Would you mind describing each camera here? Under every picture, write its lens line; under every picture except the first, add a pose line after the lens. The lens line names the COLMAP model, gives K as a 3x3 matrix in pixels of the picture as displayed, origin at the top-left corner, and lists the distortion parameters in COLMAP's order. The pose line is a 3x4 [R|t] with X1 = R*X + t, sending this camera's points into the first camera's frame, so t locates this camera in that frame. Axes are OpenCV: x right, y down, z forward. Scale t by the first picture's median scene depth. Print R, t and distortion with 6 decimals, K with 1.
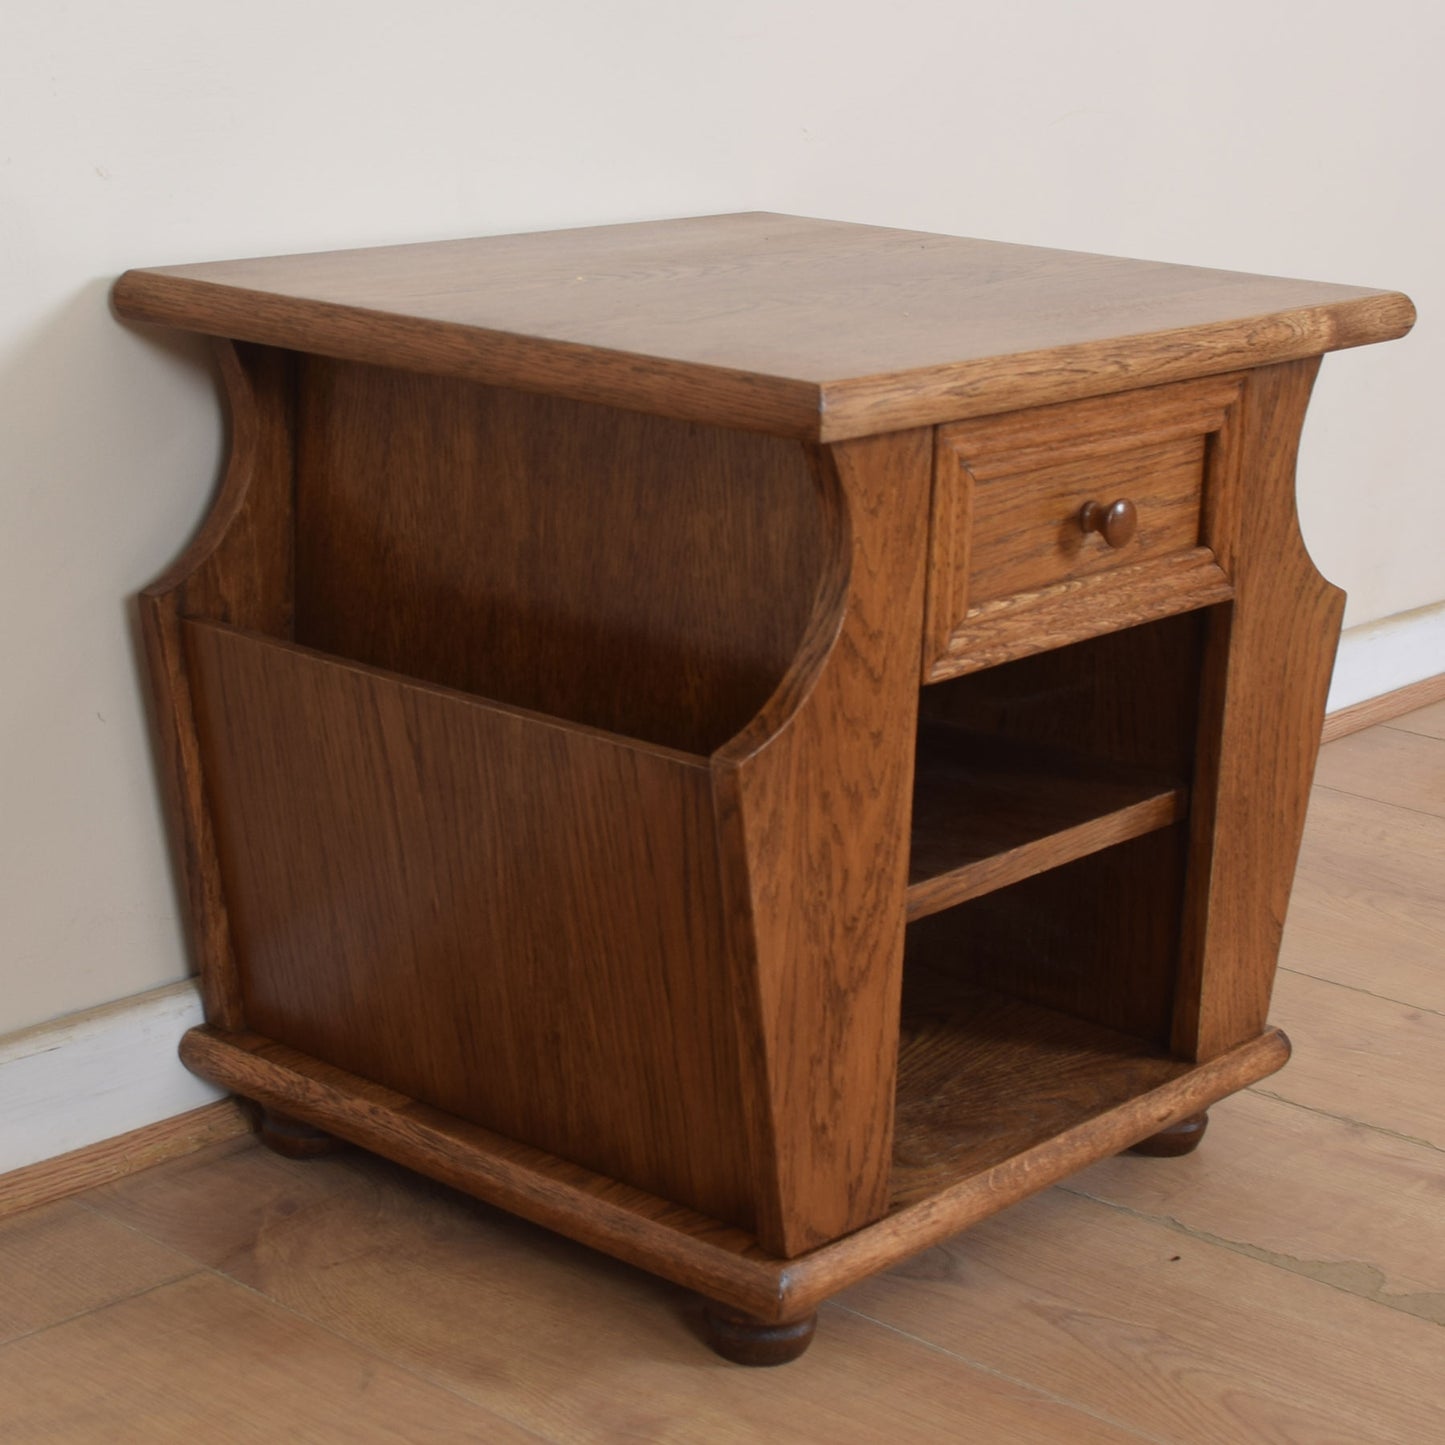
lens RADIAL K [[2975.0, 0, 584.9], [0, 2975.0, 669.5], [0, 0, 1]] dist [-0.085548, -0.051365]
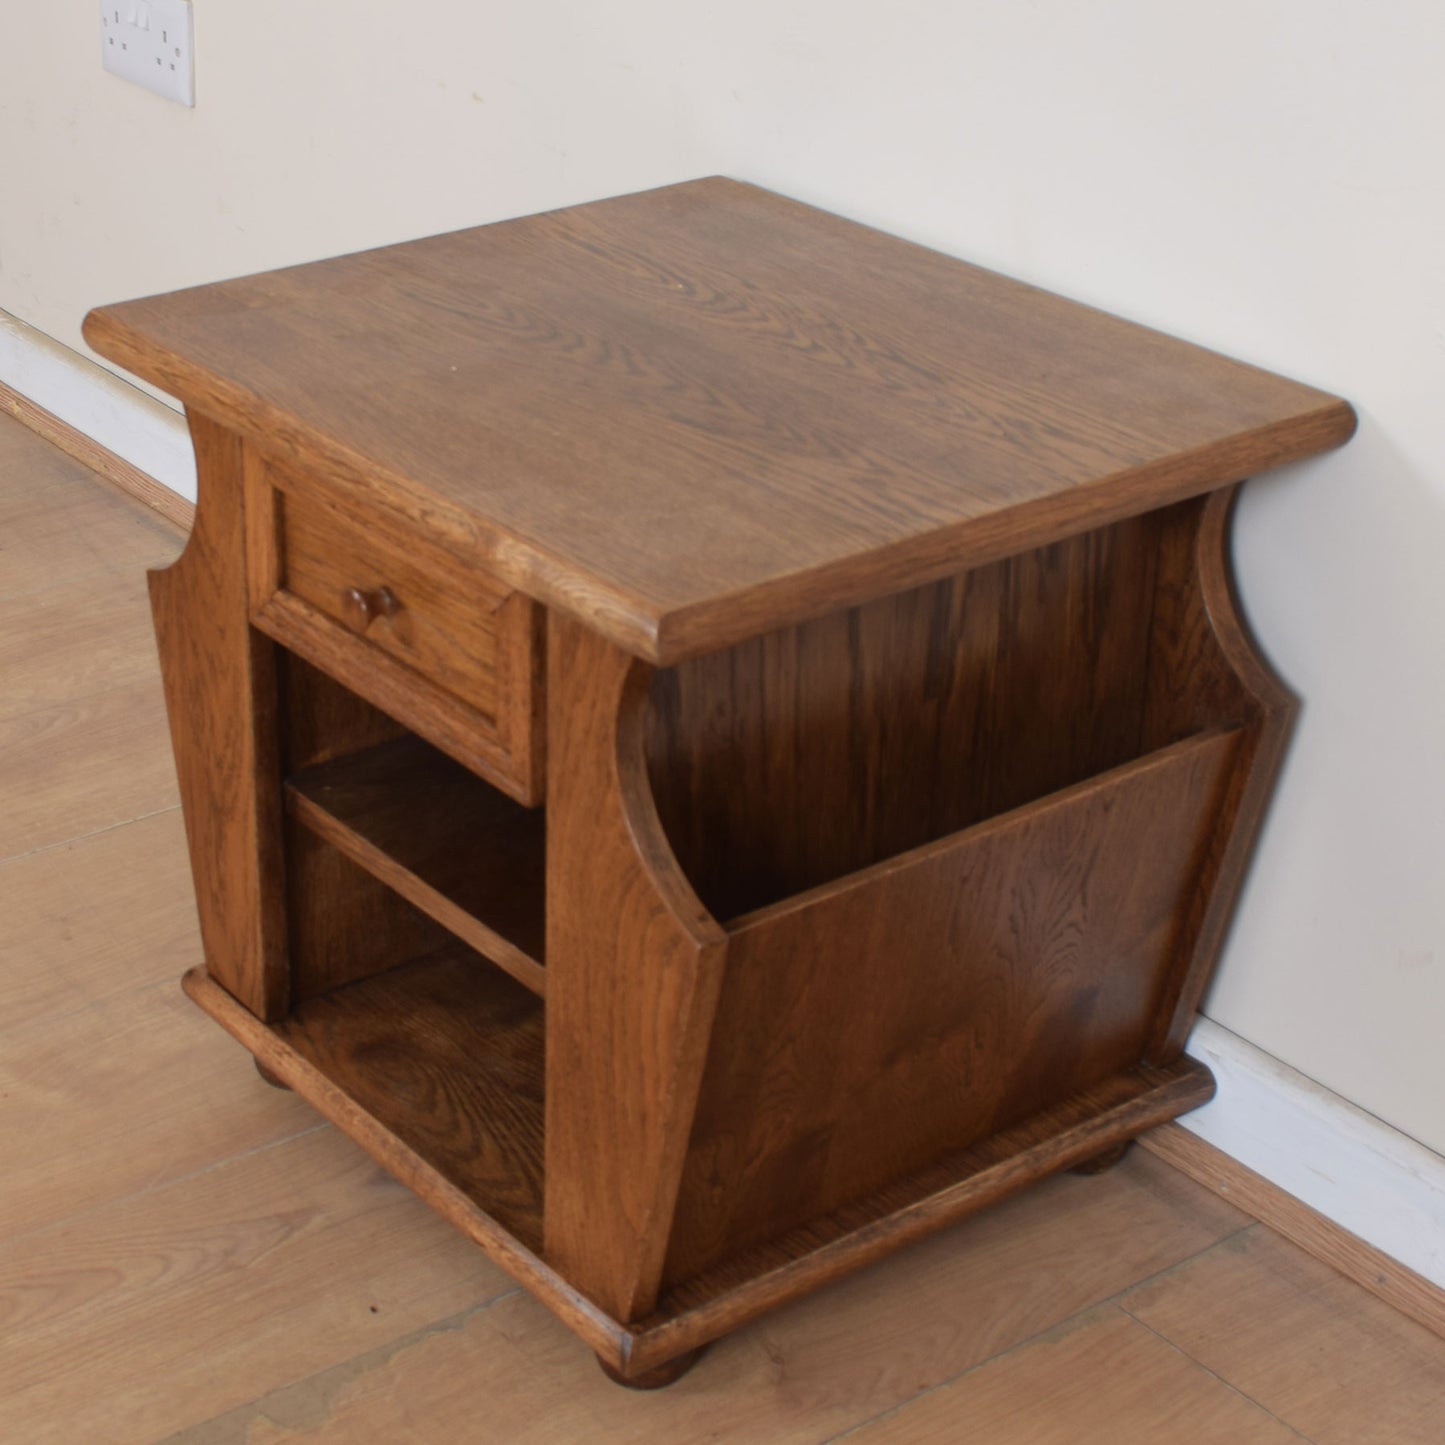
lens RADIAL K [[2975.0, 0, 584.9], [0, 2975.0, 669.5], [0, 0, 1]] dist [-0.085548, -0.051365]
pose [[-0.175280, 0.401151, -0.899086, 1.147259], [-0.258841, 0.862319, 0.435209, -0.522001], [0.949883, 0.309004, -0.047313, 1.158550]]
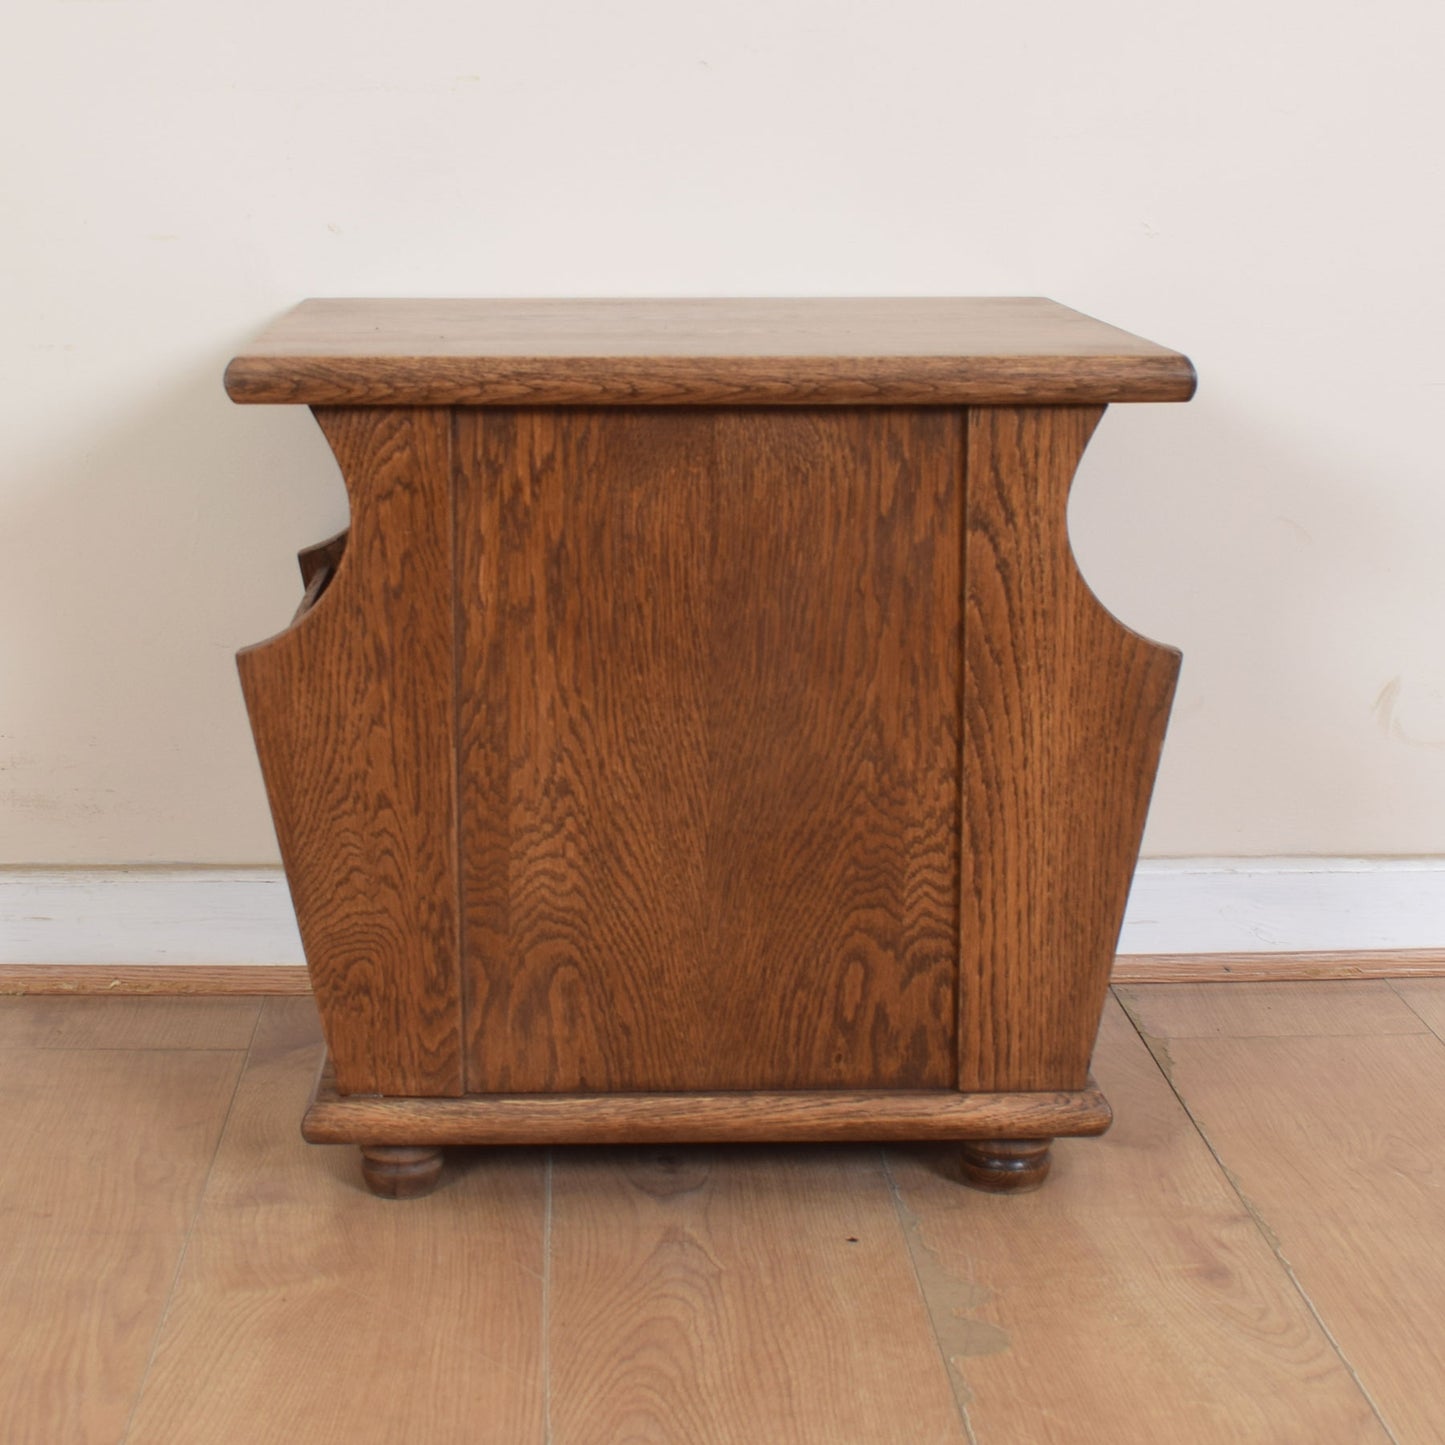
lens RADIAL K [[2849.6, 0, 602.8], [0, 2849.6, 642.8], [0, 0, 1]] dist [-0.078213, -0.073885]
pose [[0.702150, 0.104214, -0.704362, 0.916315], [-0.156371, 0.987650, -0.009752, 0.013012], [0.694647, 0.116989, 0.709774, 0.210307]]
